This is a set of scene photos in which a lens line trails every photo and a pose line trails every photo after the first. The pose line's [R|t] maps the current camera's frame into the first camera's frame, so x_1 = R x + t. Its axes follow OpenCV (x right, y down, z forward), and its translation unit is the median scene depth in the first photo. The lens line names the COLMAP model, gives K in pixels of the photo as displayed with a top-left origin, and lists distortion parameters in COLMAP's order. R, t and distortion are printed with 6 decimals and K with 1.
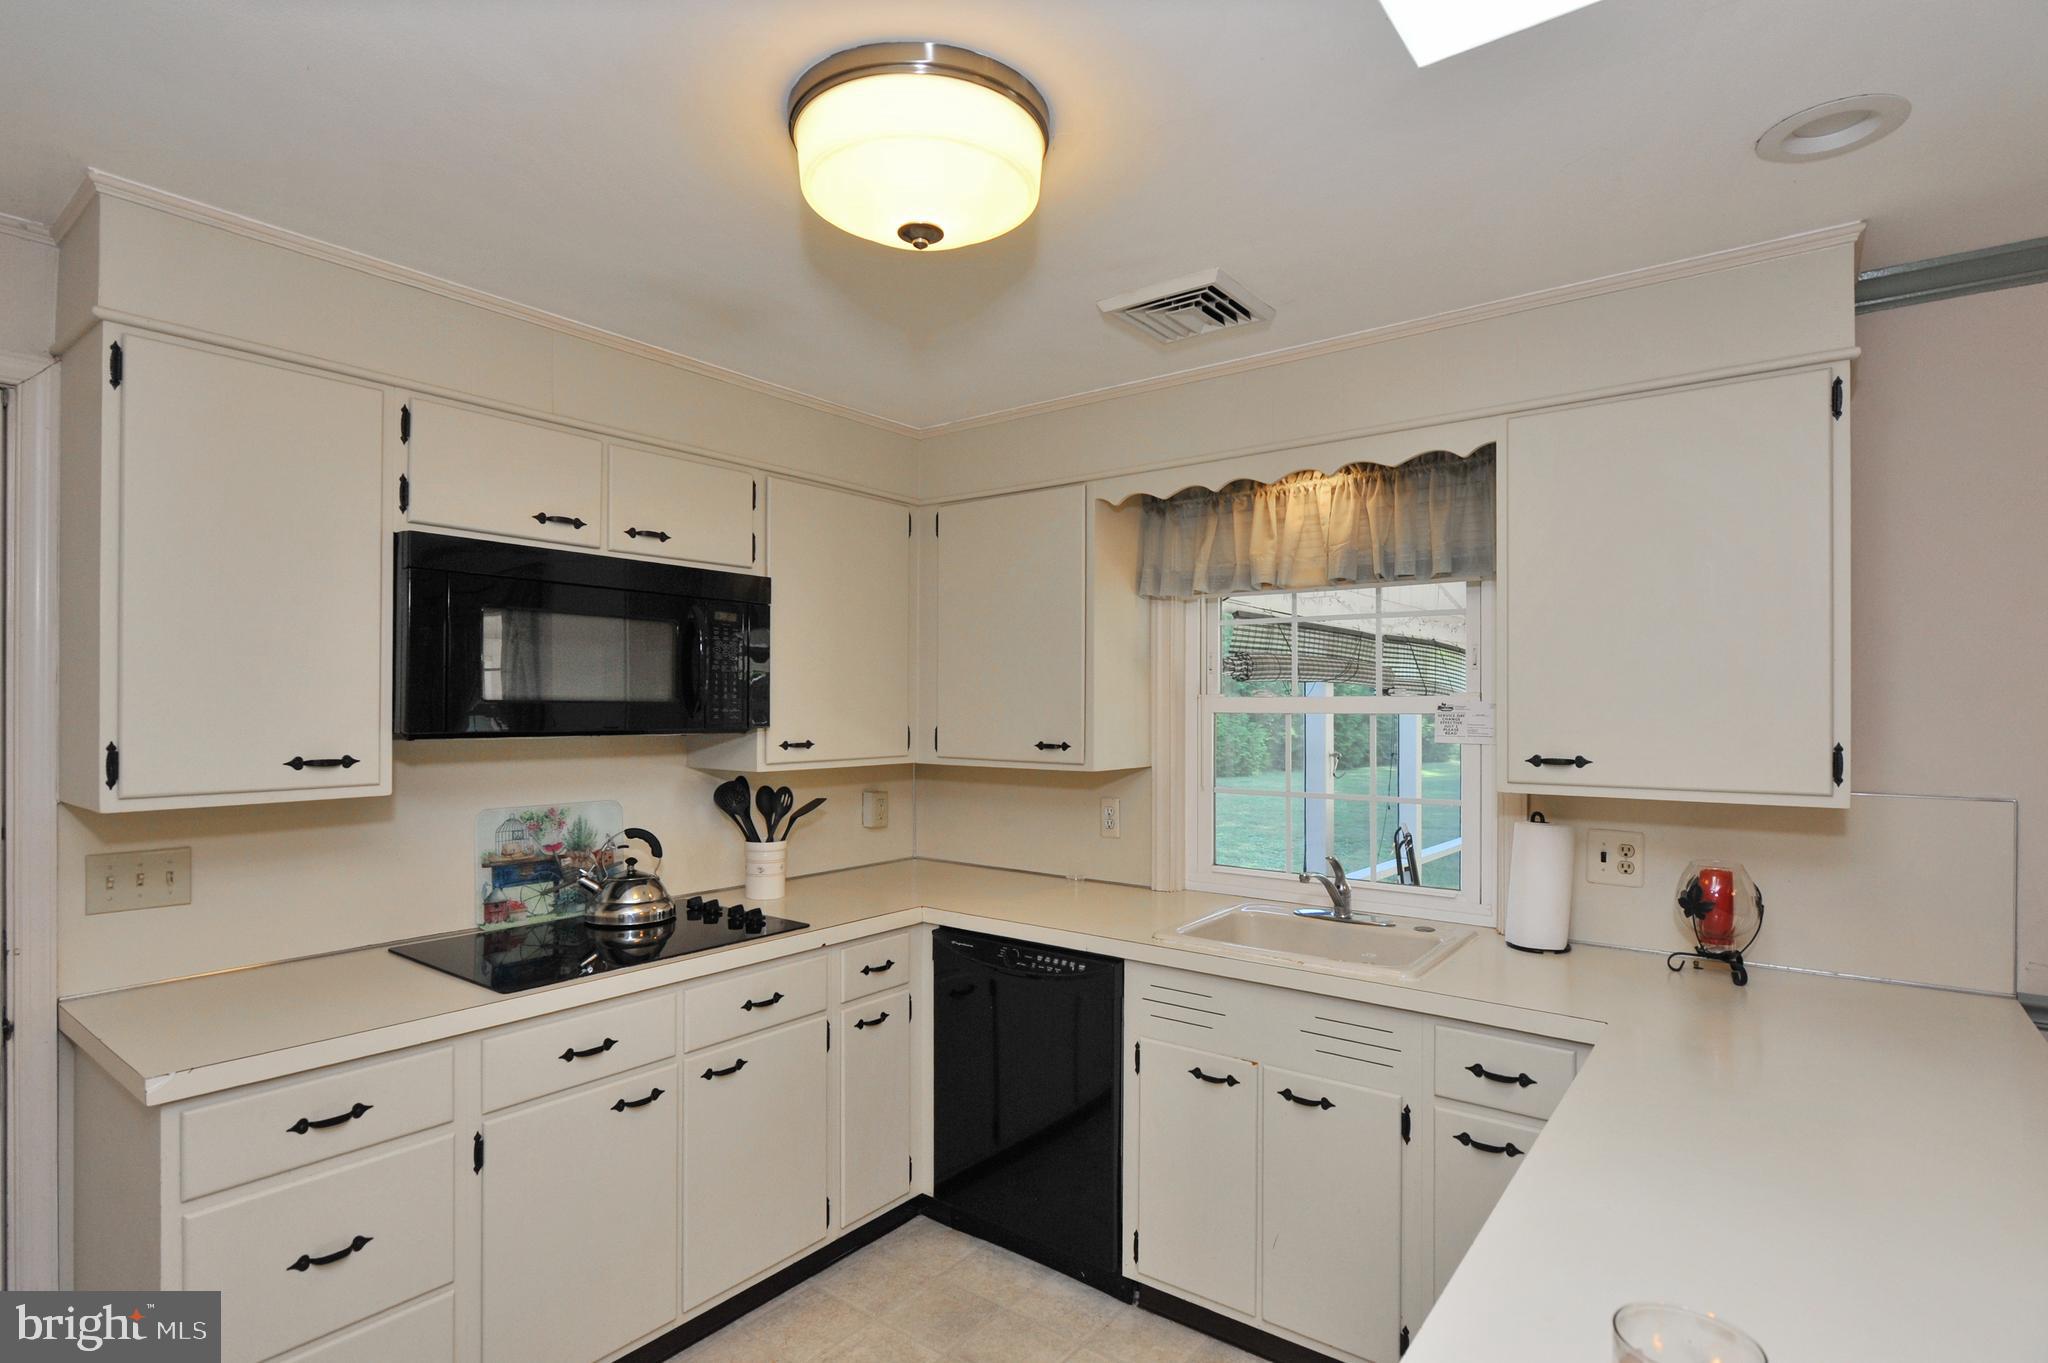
lens RADIAL K [[1010.0, 0, 1007.9], [0, 1010.0, 699.5], [0, 0, 1]] dist [-0.001977, -0.000569]
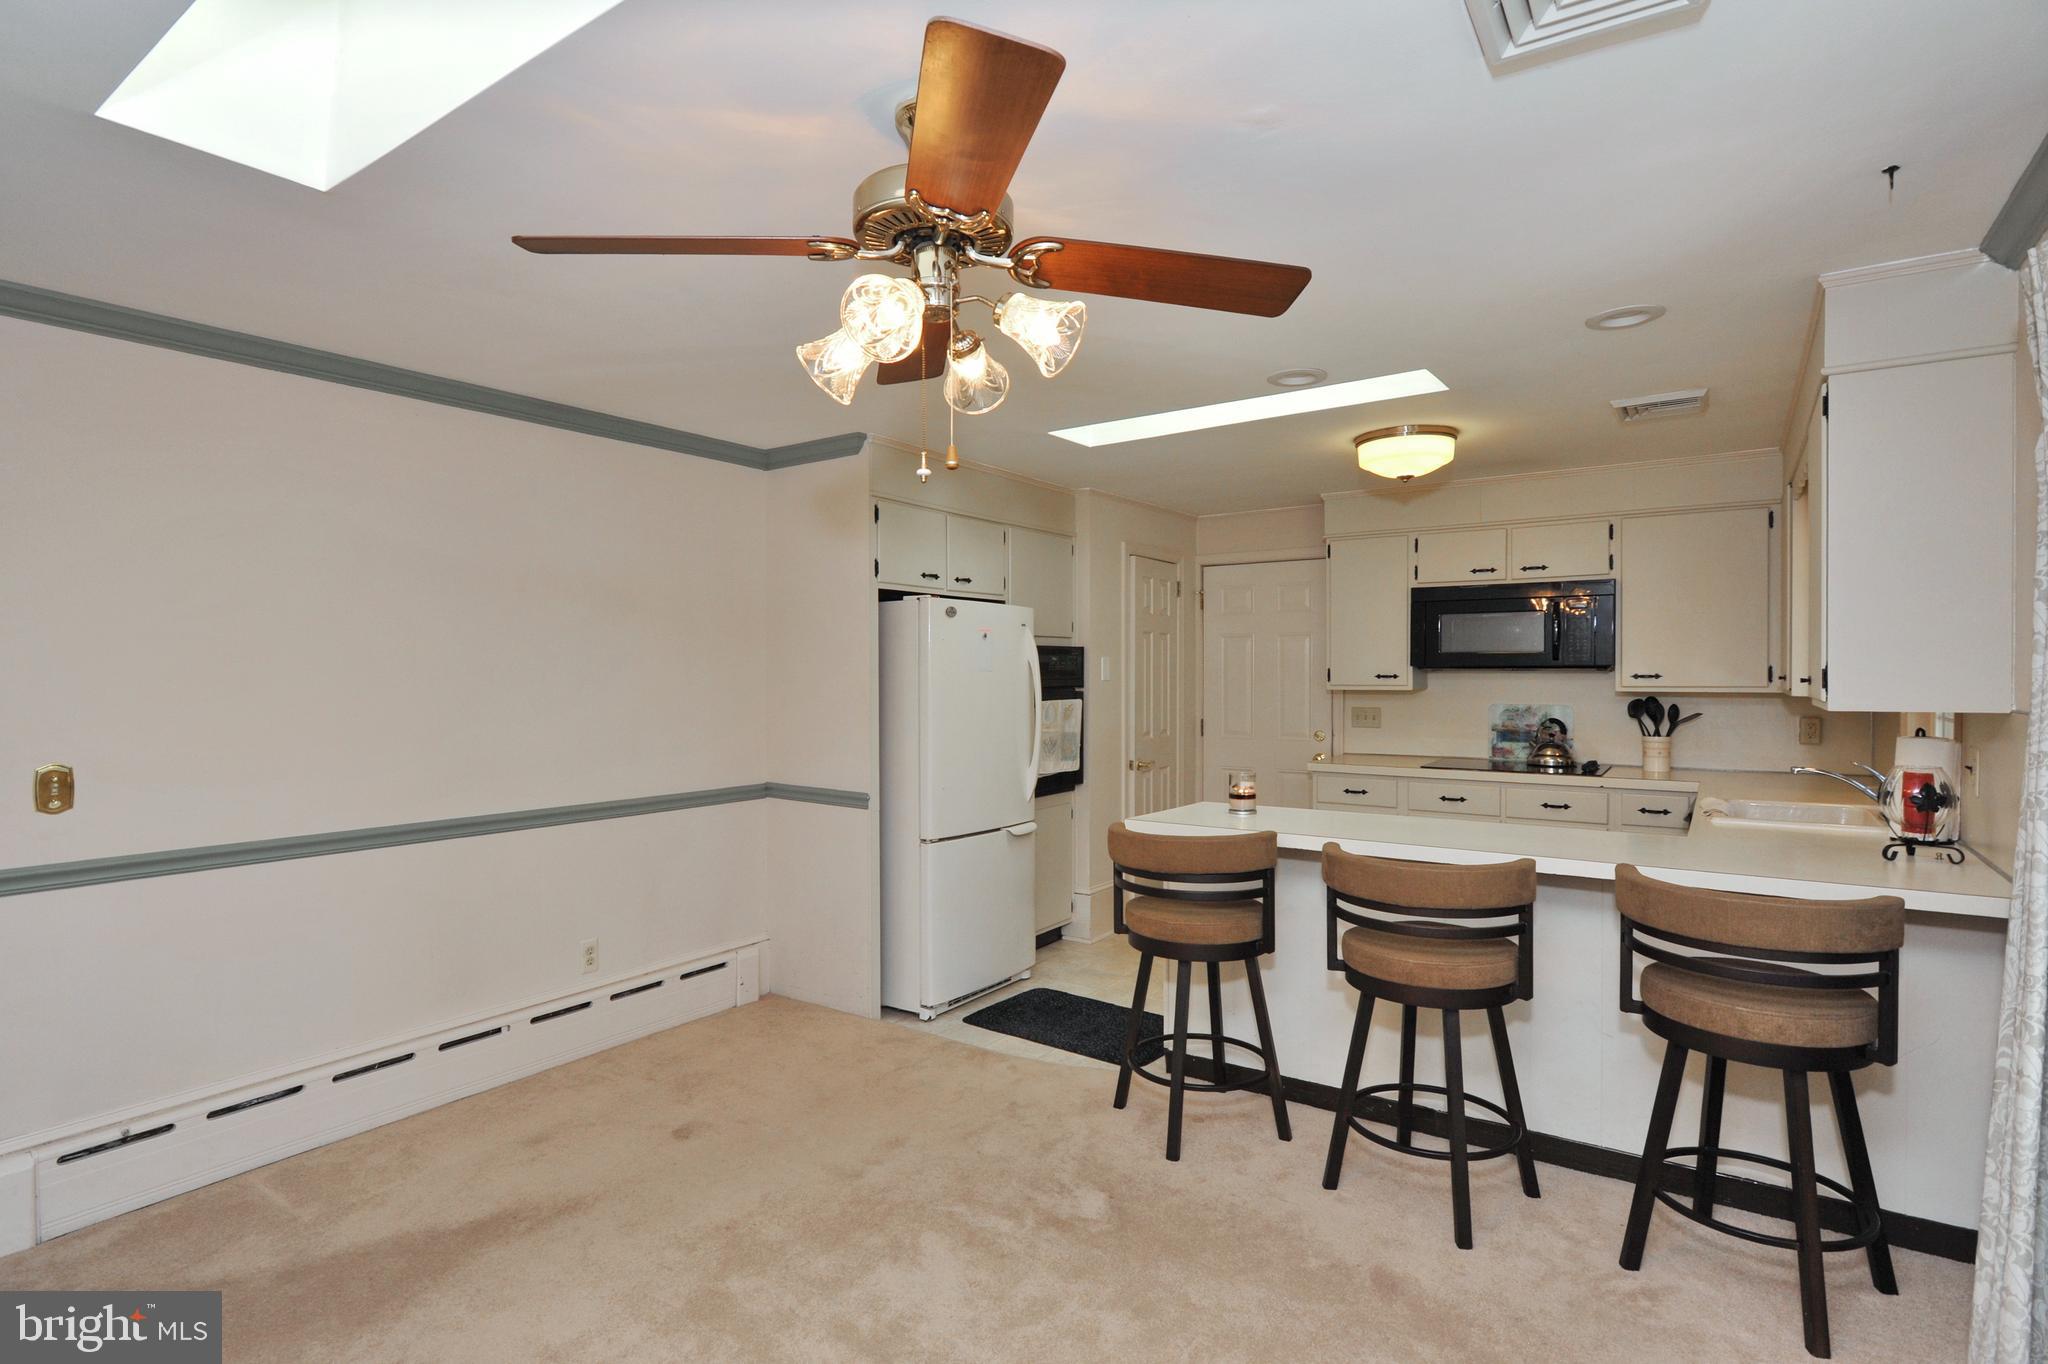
lens RADIAL K [[1014.0, 0, 1006.2], [0, 1014.0, 666.9], [0, 0, 1]] dist [-0.004606, -0.001119]
pose [[0.055460, -0.009097, -0.998419, 1.522734], [0.009243, 0.999920, -0.008597, 0.037822], [0.998418, -0.008752, 0.055540, -0.147336]]
